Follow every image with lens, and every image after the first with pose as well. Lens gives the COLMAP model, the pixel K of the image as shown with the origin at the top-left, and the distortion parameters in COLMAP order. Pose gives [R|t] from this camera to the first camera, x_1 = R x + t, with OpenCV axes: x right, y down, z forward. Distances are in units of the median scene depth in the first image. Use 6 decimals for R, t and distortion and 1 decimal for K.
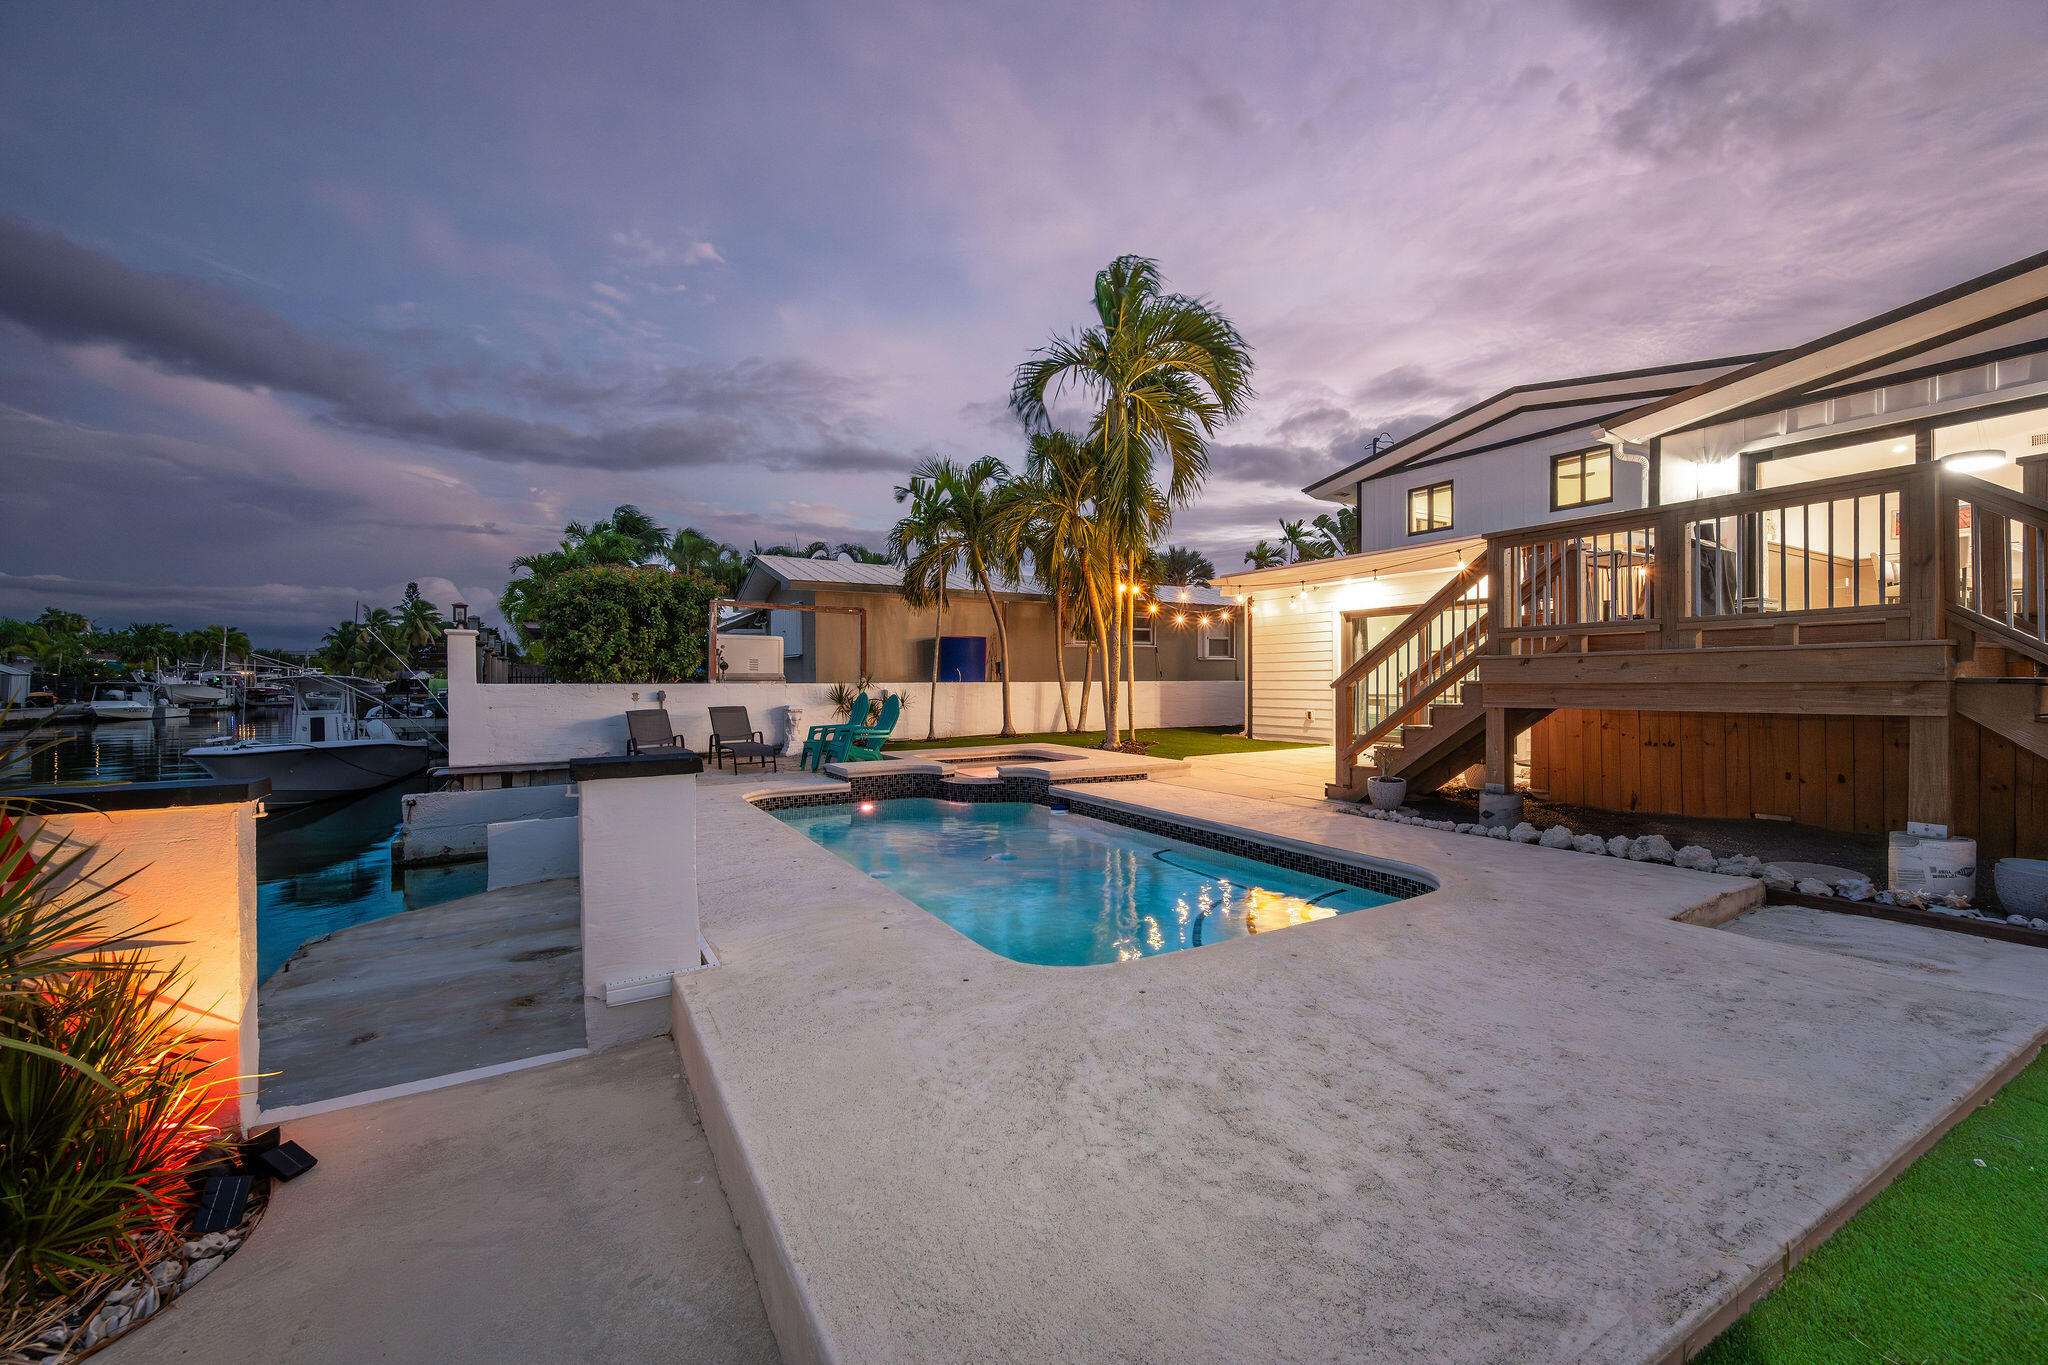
lens RADIAL K [[805.6, 0, 1024.0], [0, 805.6, 682.5], [0, 0, 1]] dist [-0.007011, -0.000354]
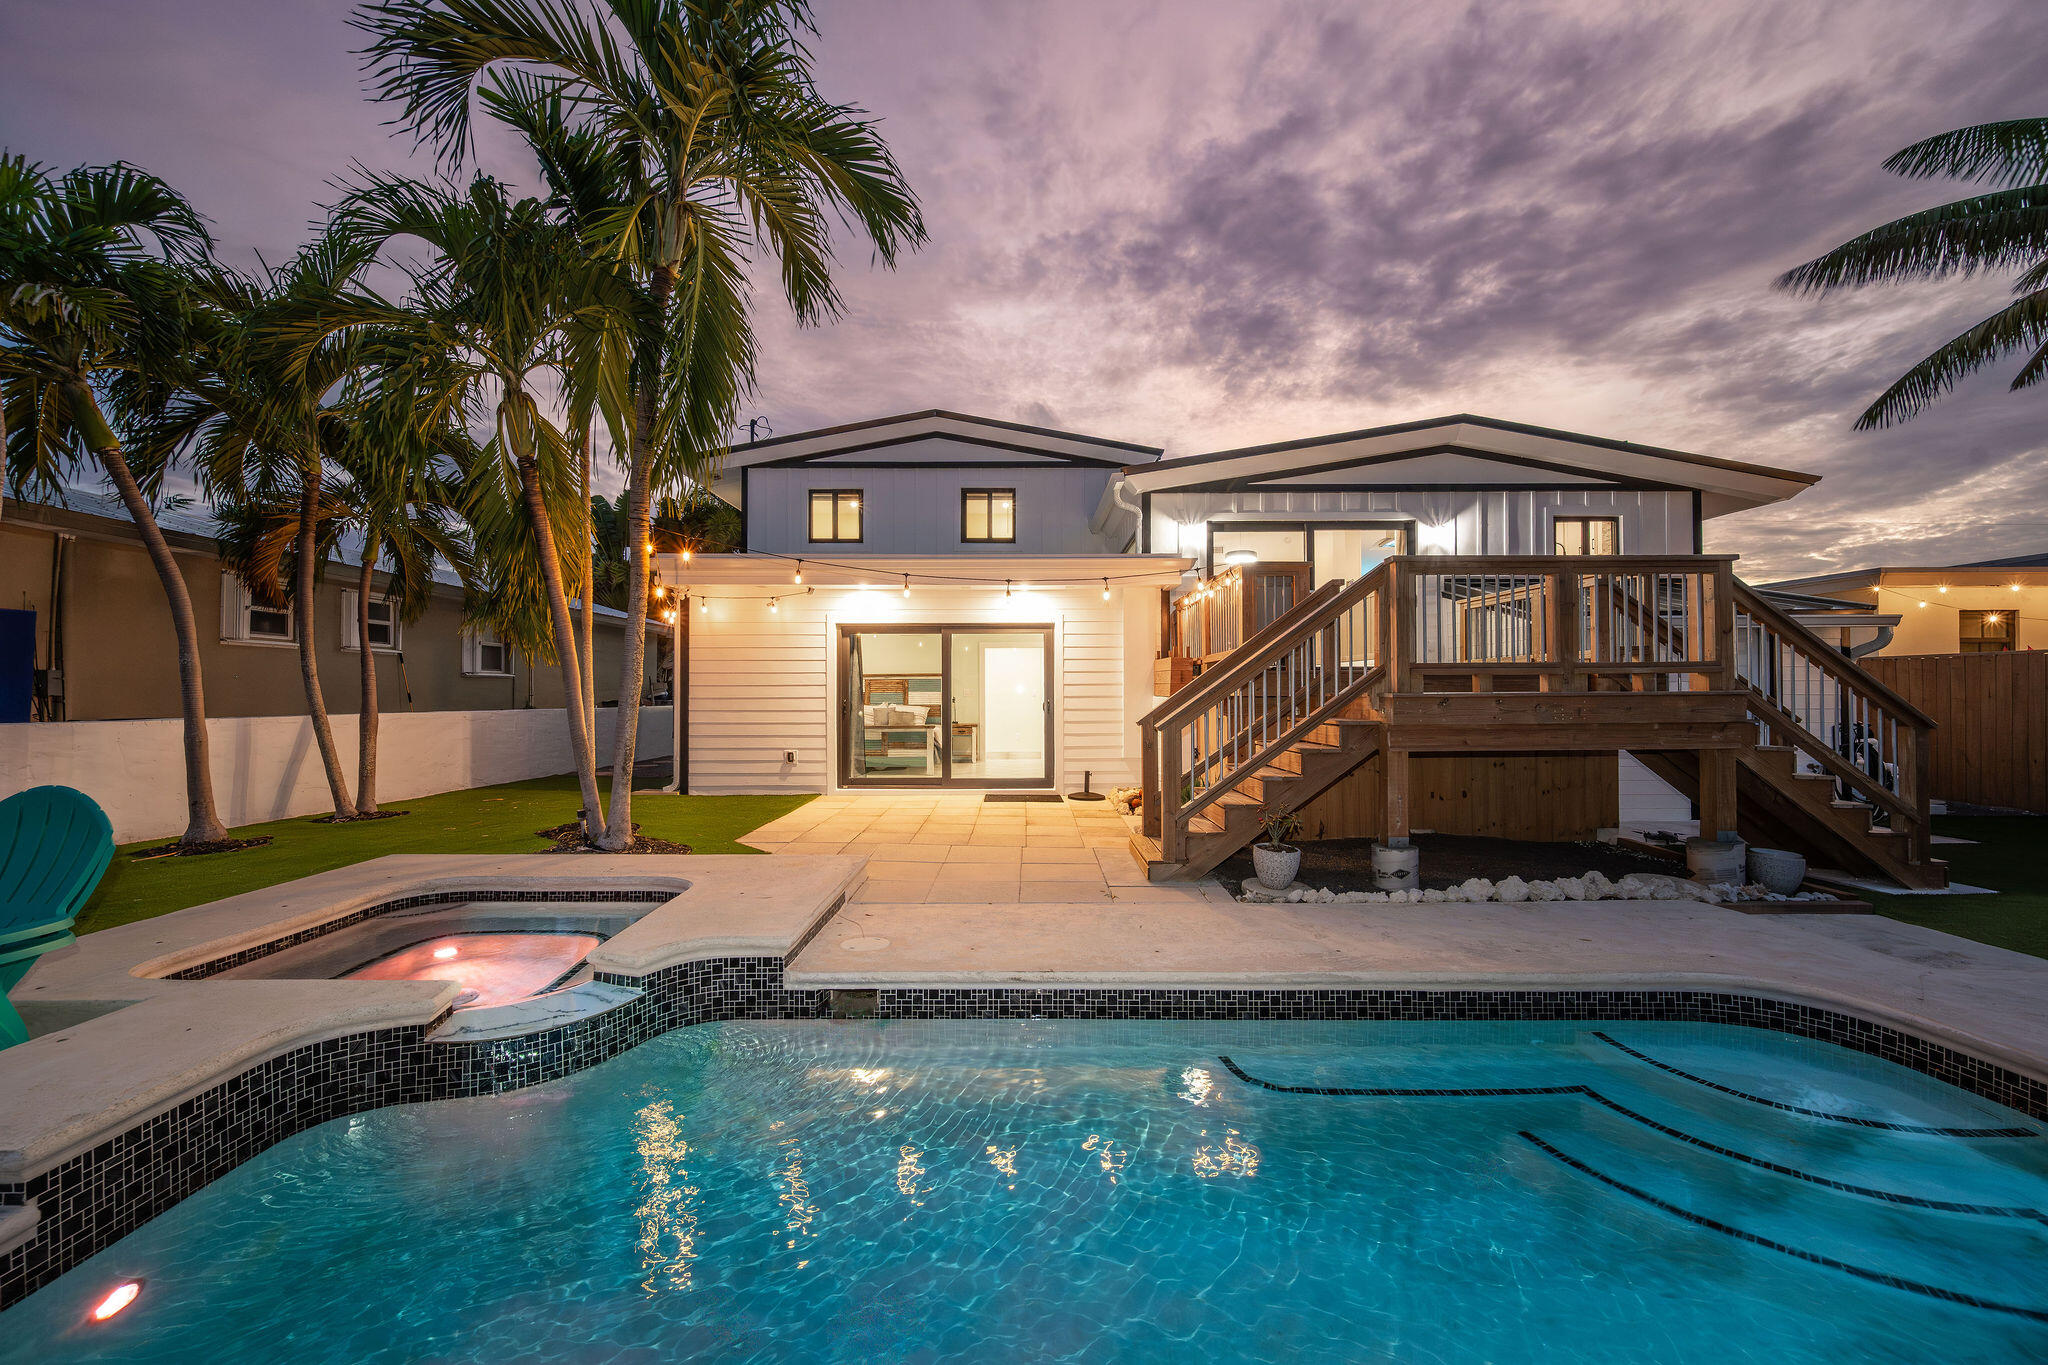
lens RADIAL K [[794.9, 0, 1073.8], [0, 794.9, 692.5], [0, 0, 1]] dist [0.000204, 0.000020]
pose [[0.496749, 0.006752, 0.867868, -0.165969], [0.001239, 0.999963, -0.008488, -0.013598], [-0.867894, 0.005292, 0.496722, 0.408590]]
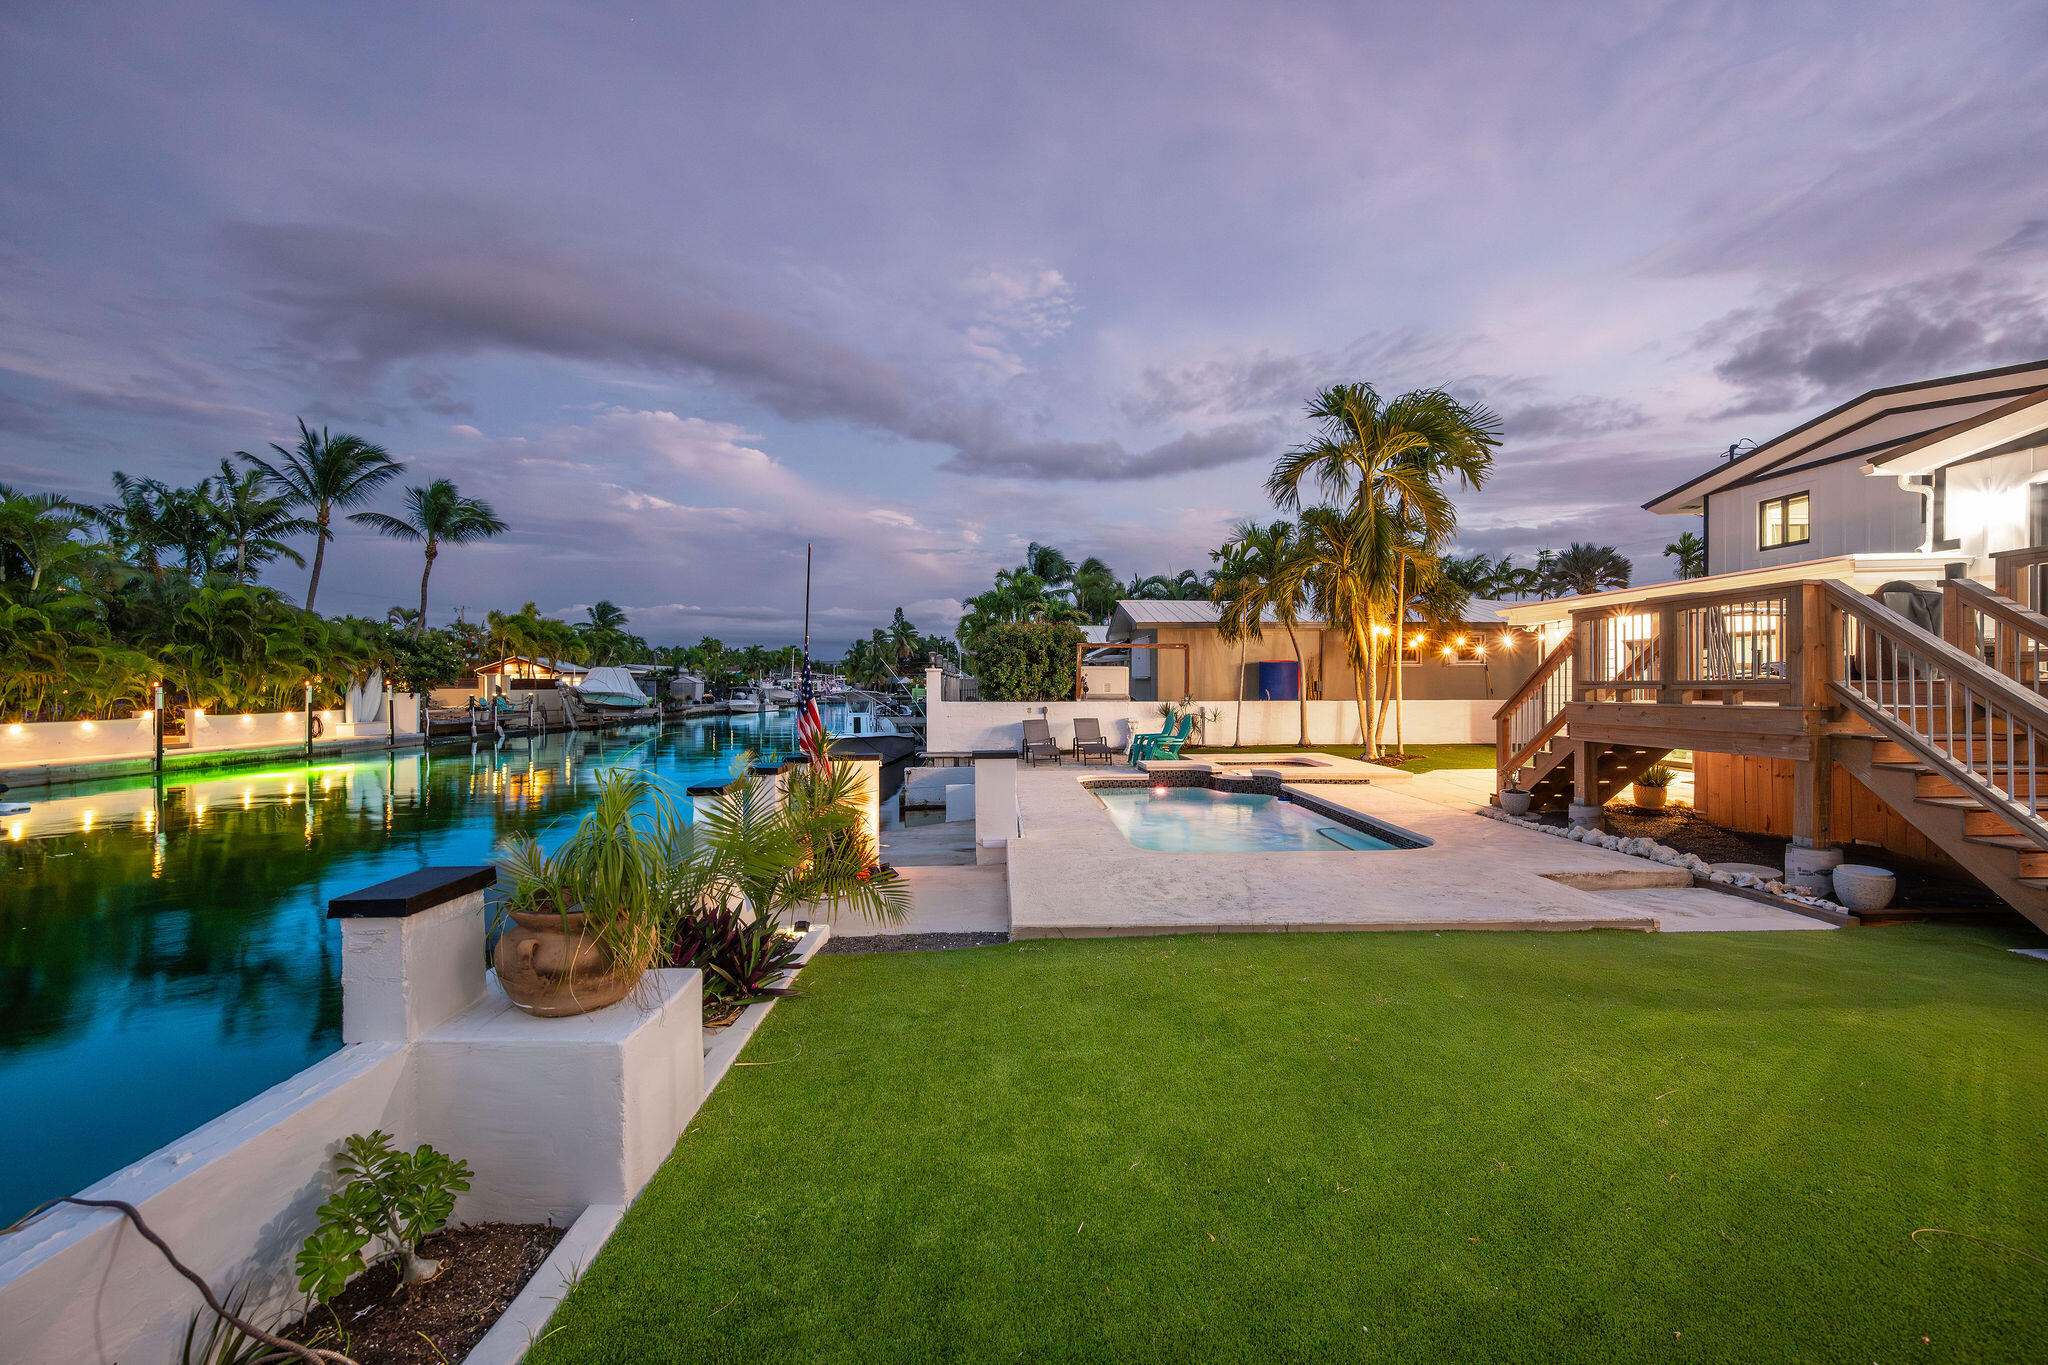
lens RADIAL K [[805.6, 0, 1024.0], [0, 805.6, 682.5], [0, 0, 1]] dist [-0.007011, -0.000354]
pose [[0.879806, 0.001055, -0.475333, 0.209299], [-0.001524, 0.999999, -0.000600, -0.031873], [0.475331, 0.001252, 0.879806, -0.307794]]
